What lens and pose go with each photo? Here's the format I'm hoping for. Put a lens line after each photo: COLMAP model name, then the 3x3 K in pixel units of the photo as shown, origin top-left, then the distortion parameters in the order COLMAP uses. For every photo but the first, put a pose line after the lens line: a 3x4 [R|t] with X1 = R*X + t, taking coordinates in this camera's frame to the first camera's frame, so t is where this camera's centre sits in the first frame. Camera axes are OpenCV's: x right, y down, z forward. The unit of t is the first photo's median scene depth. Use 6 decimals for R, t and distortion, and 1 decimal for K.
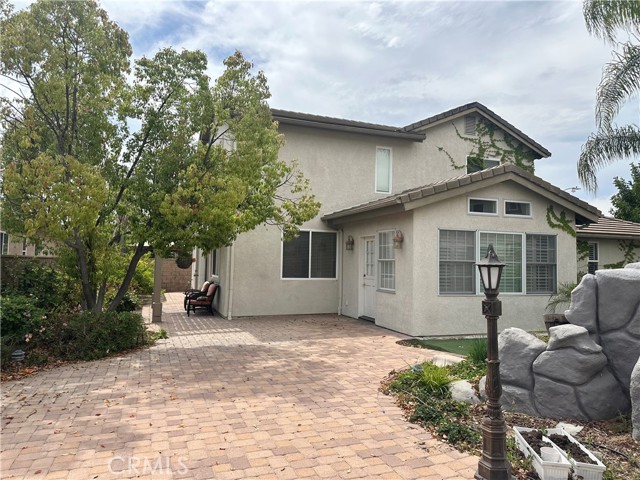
lens RADIAL K [[450.1, 0, 320.2], [0, 450.1, 239.4], [0, 0, 1]] dist [0.026926, -0.007803]
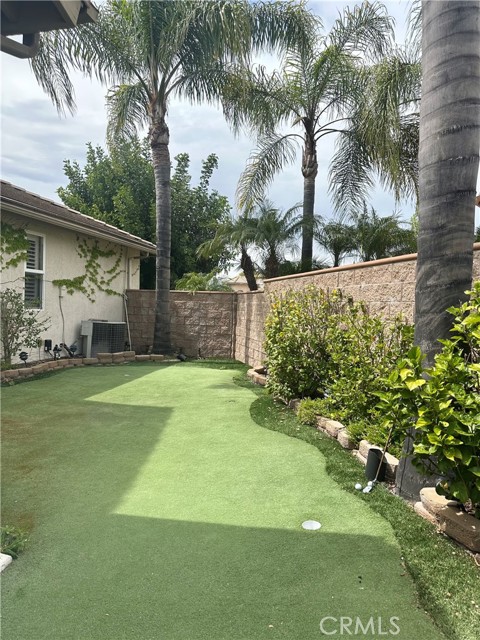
lens RADIAL K [[450.1, 0, 239.9], [0, 450.1, 319.9], [0, 0, 1]] dist [0.026926, -0.007803]
pose [[0.554709, -0.009237, 0.831993, 0.303410], [-0.056052, 0.997252, 0.048443, 0.063051], [-0.830154, -0.073506, 0.552667, 0.518656]]
